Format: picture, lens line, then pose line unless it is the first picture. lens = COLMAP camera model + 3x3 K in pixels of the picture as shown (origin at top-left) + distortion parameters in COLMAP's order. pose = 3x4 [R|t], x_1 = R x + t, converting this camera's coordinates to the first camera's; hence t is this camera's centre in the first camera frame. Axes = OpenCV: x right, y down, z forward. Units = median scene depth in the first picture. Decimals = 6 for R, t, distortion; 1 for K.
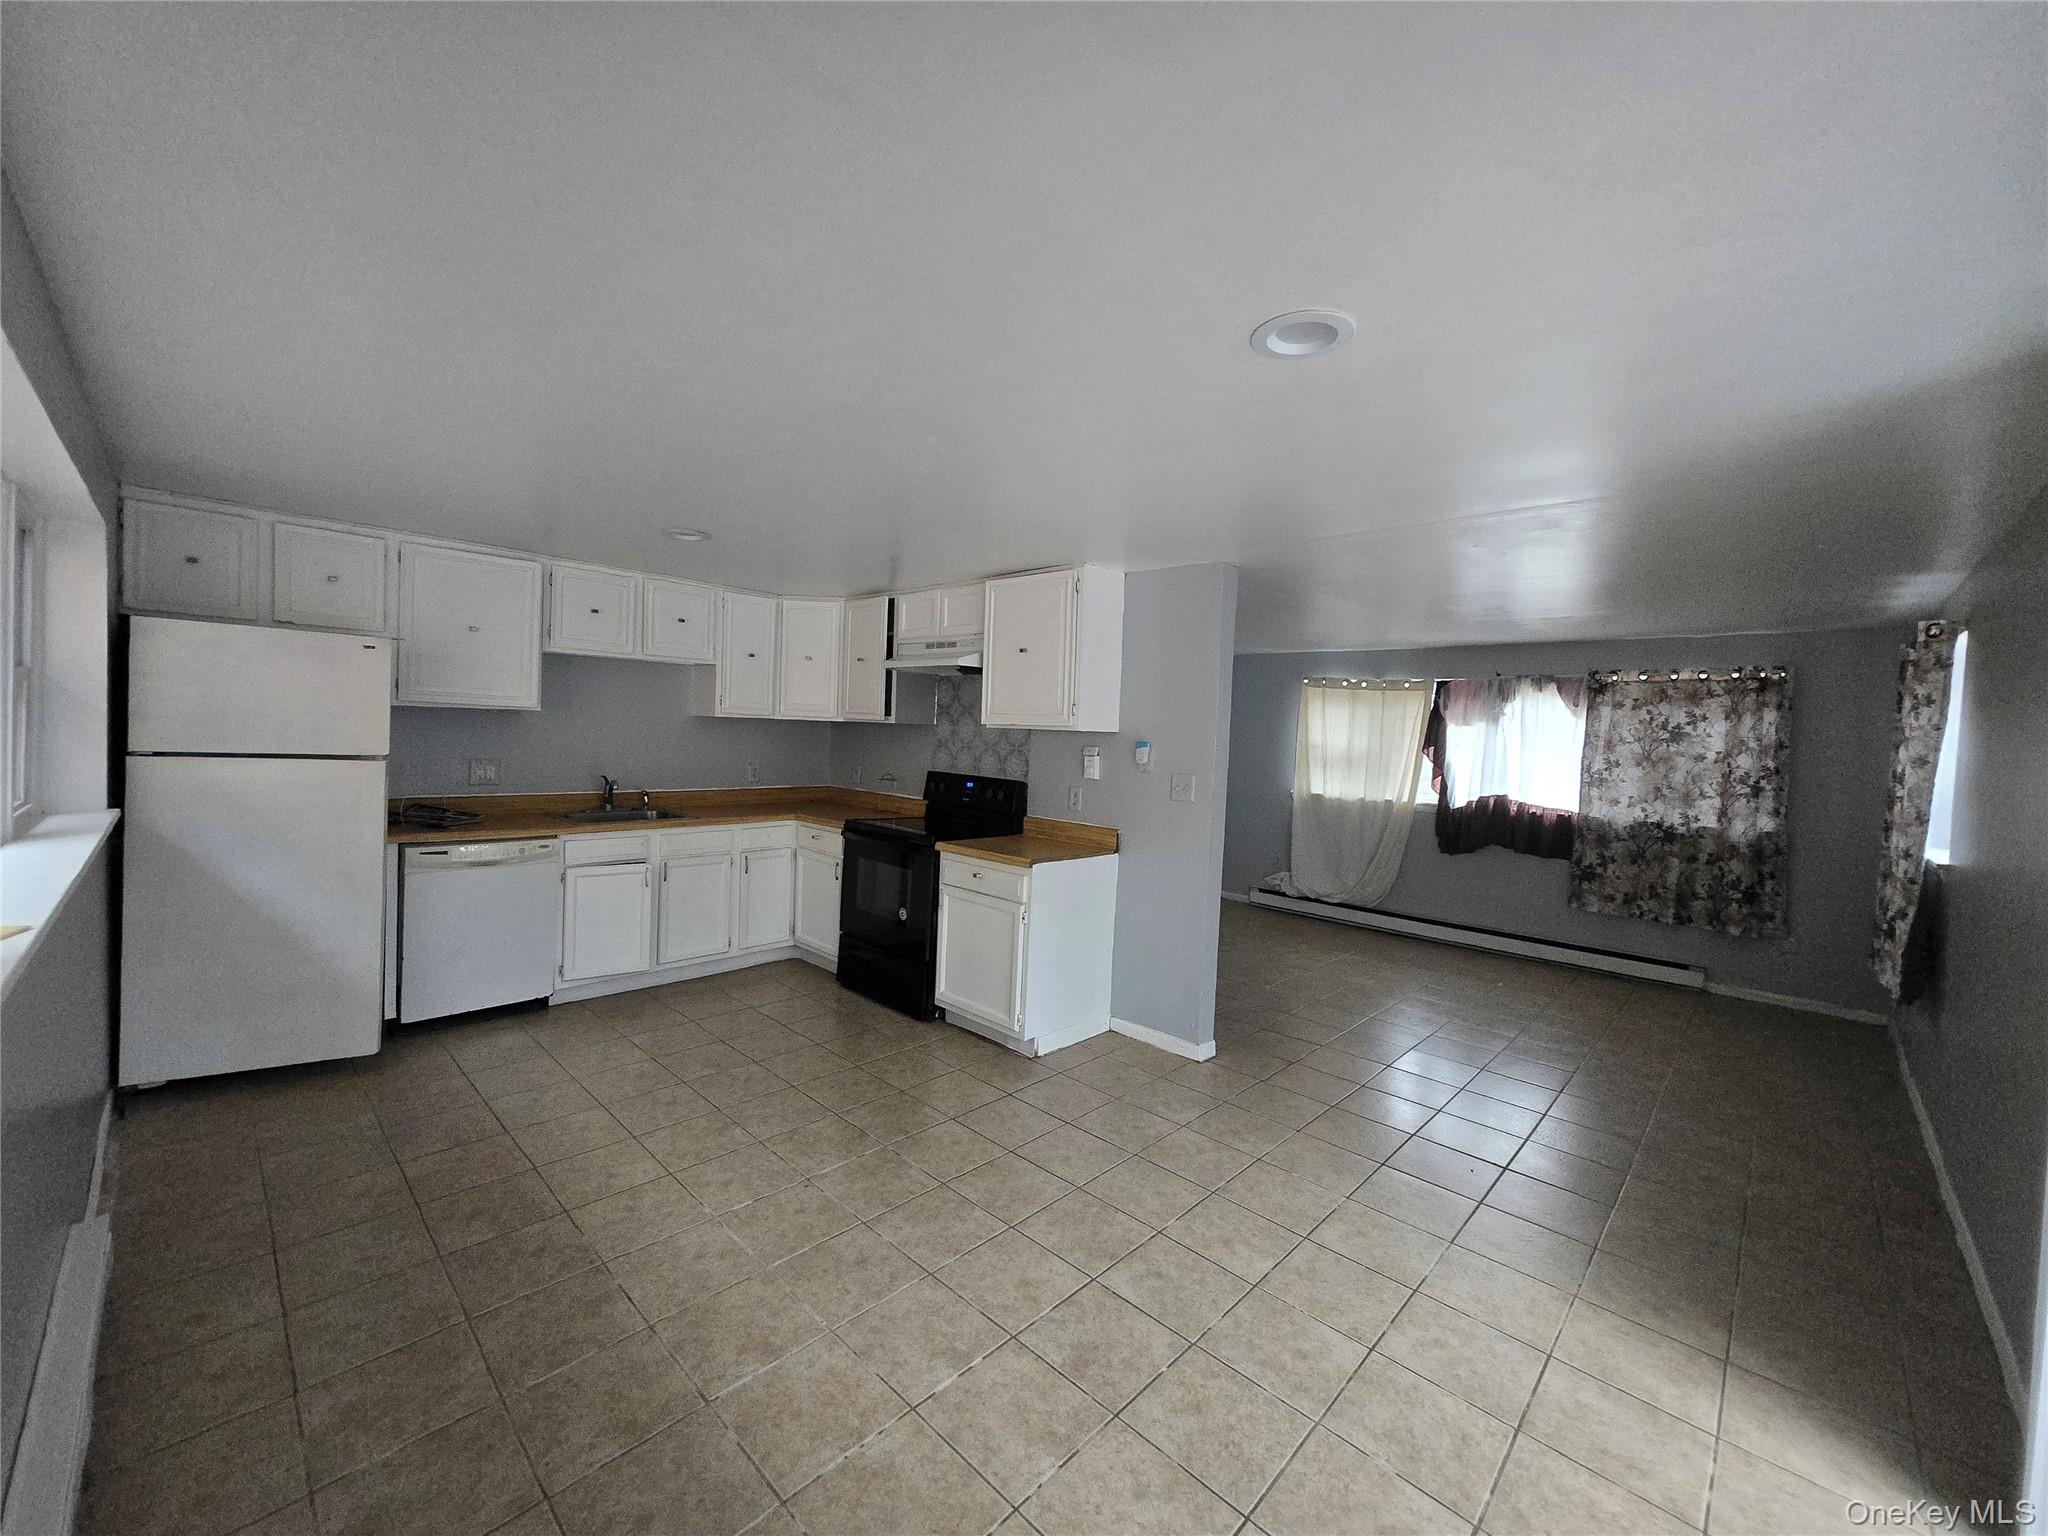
lens RADIAL K [[803.6, 0, 1016.0], [0, 803.6, 762.6], [0, 0, 1]] dist [-0.002646, 0.000719]
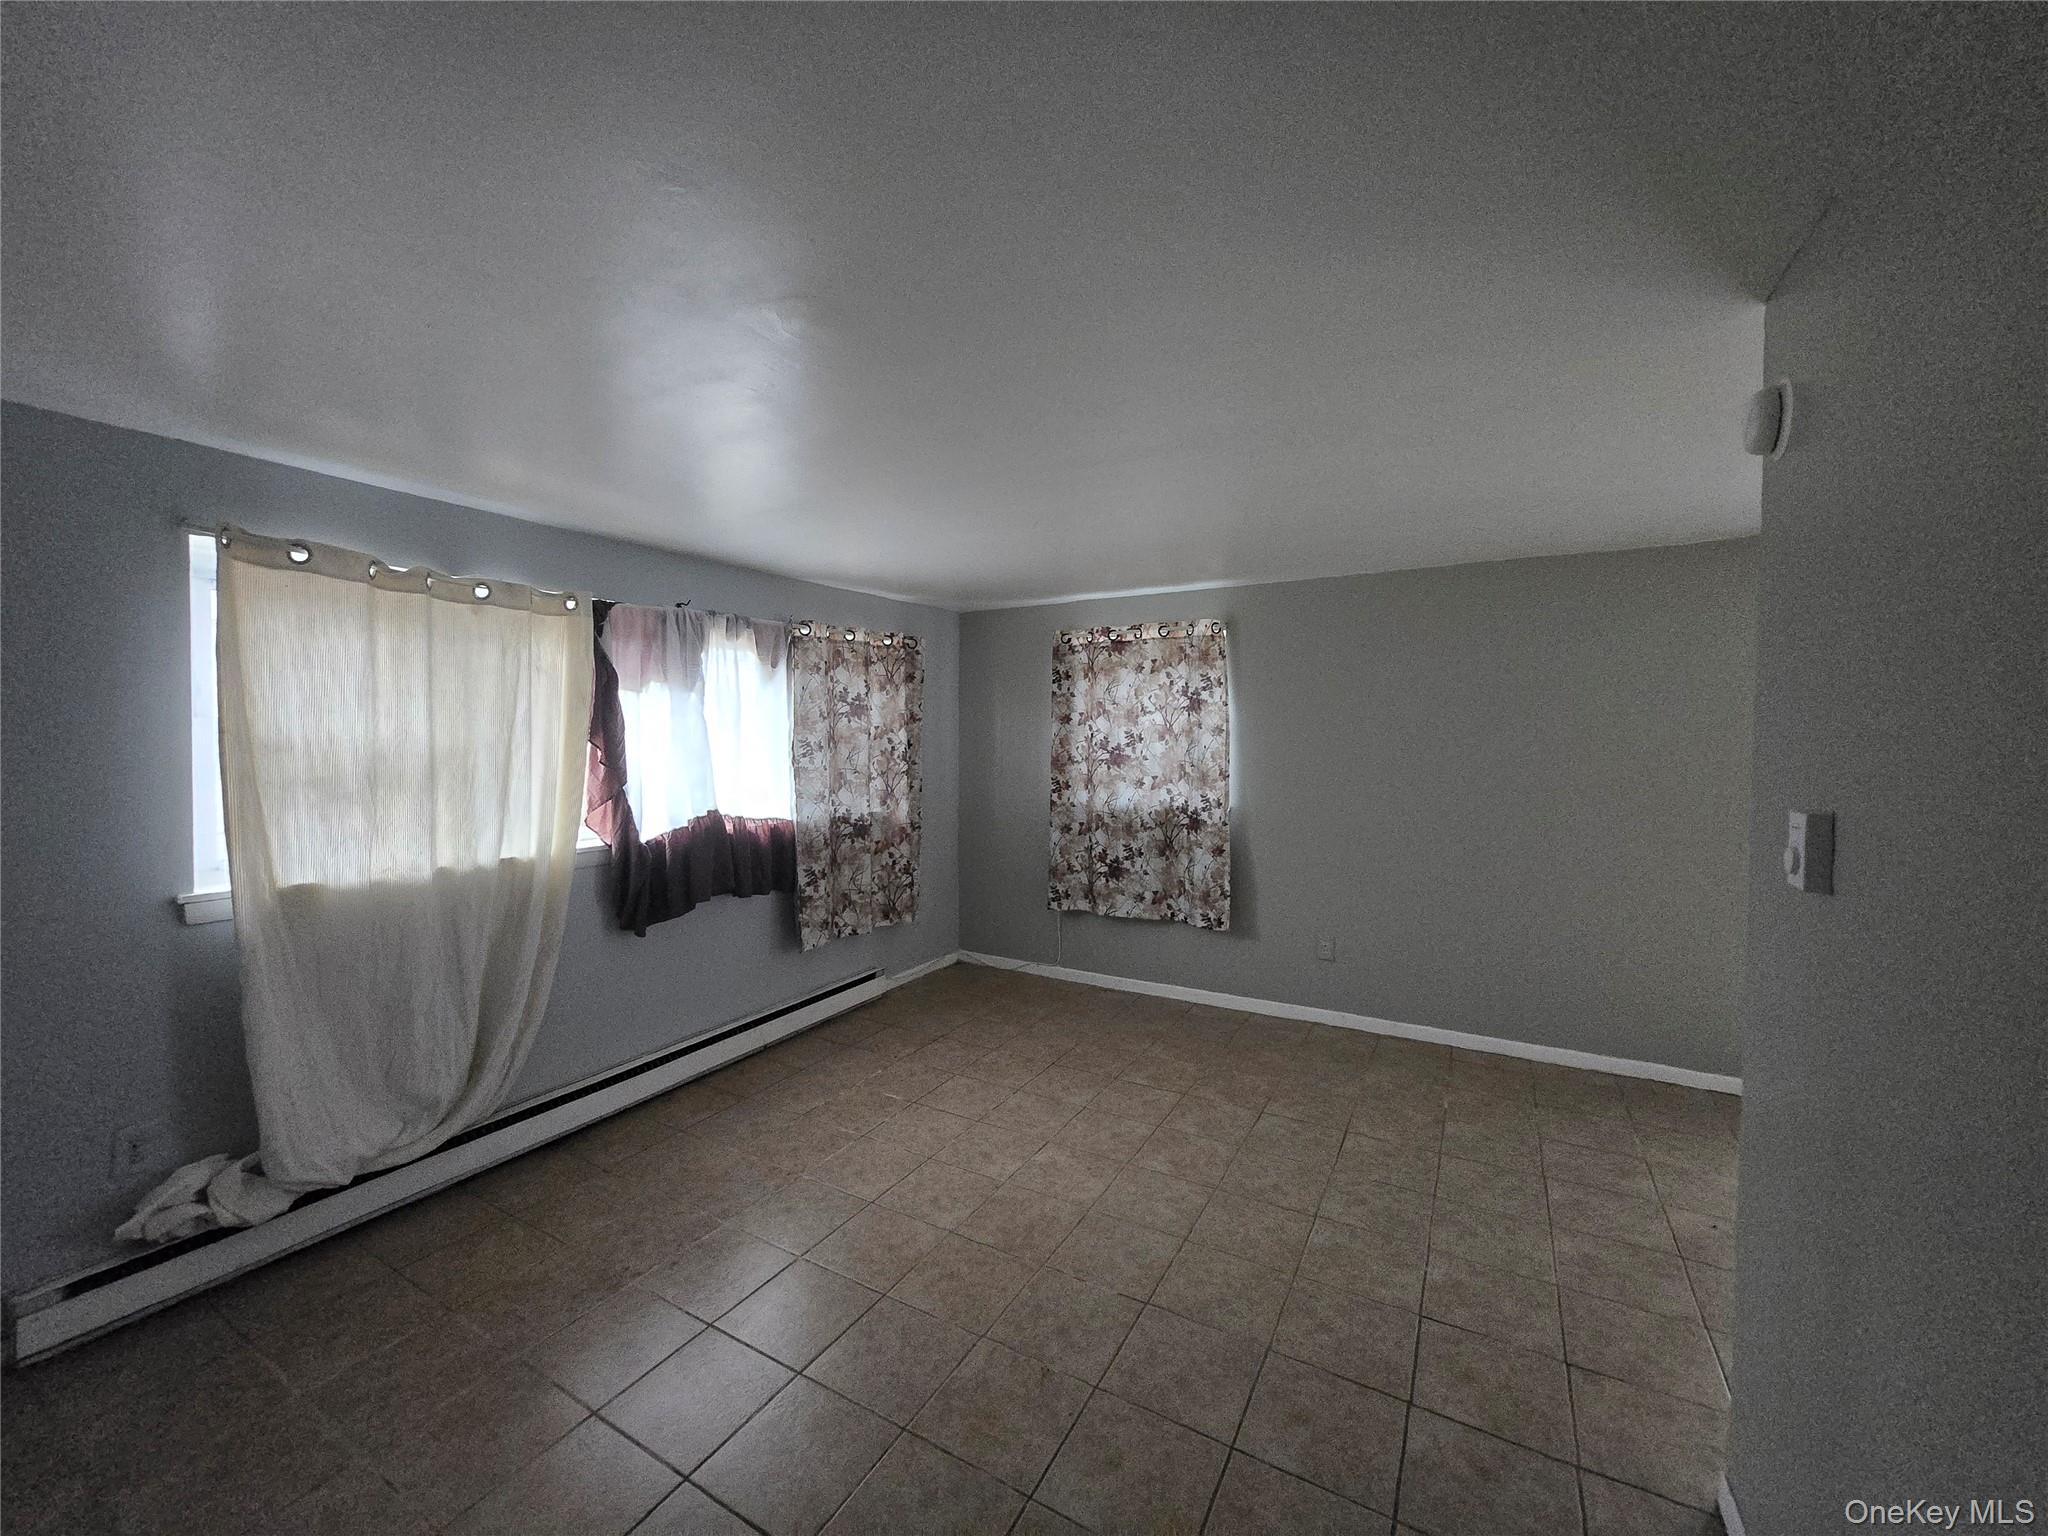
lens RADIAL K [[803.6, 0, 1003.2], [0, 803.6, 768.1], [0, 0, 1]] dist [-0.002646, 0.000719]
pose [[-0.216772, -0.068782, 0.973796, -0.022790], [0.046057, 0.995683, 0.080581, -0.030951], [-0.975135, 0.062318, -0.212668, 0.989728]]
